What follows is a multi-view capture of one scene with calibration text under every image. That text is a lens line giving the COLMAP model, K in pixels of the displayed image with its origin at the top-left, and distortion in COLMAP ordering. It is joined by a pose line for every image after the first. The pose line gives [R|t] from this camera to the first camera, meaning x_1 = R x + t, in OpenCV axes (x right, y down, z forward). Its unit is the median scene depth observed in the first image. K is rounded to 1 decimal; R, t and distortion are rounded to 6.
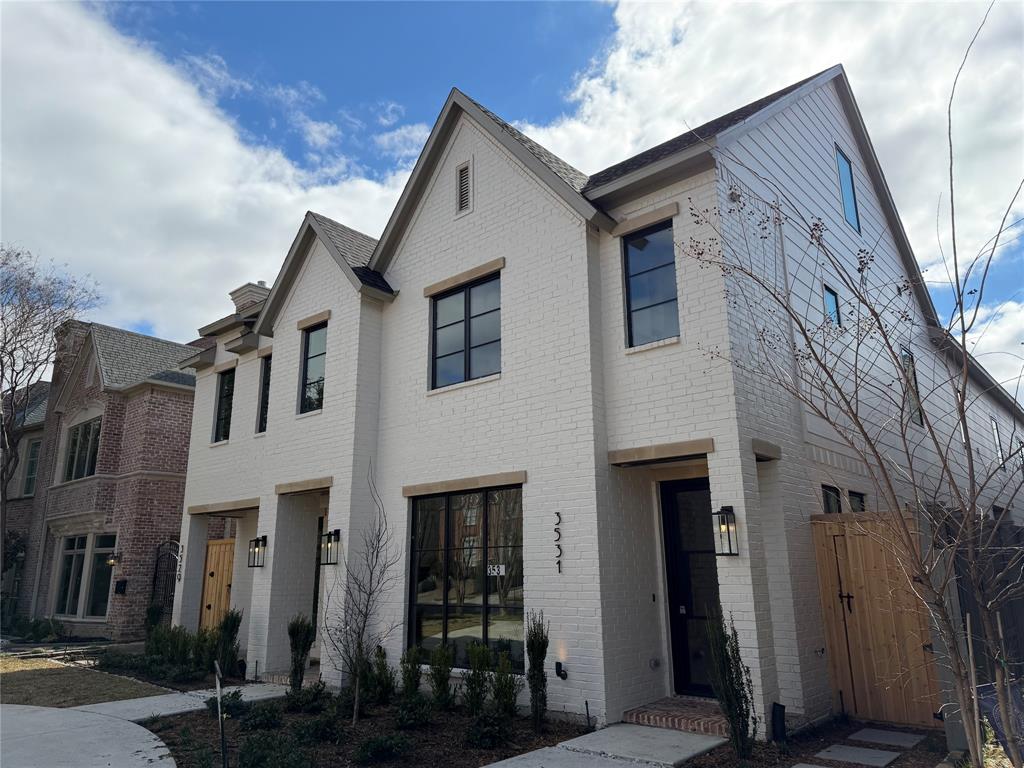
lens RADIAL K [[729.2, 0, 511.2], [0, 729.2, 375.9], [0, 0, 1]] dist [0.083443, -0.098088]
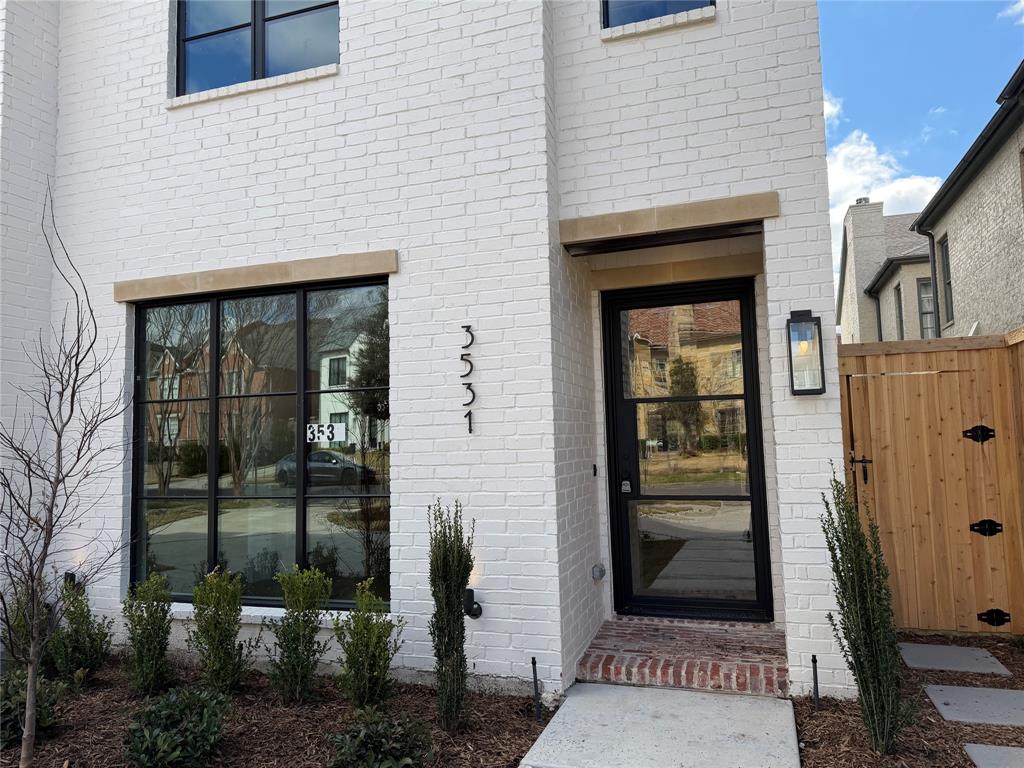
lens RADIAL K [[729.2, 0, 515.5], [0, 729.2, 386.1], [0, 0, 1]] dist [0.083443, -0.098088]
pose [[0.919480, 0.019900, 0.392633, -0.112414], [-0.087531, 0.984012, 0.155110, 0.144120], [-0.383269, -0.176988, 0.906521, 0.490922]]
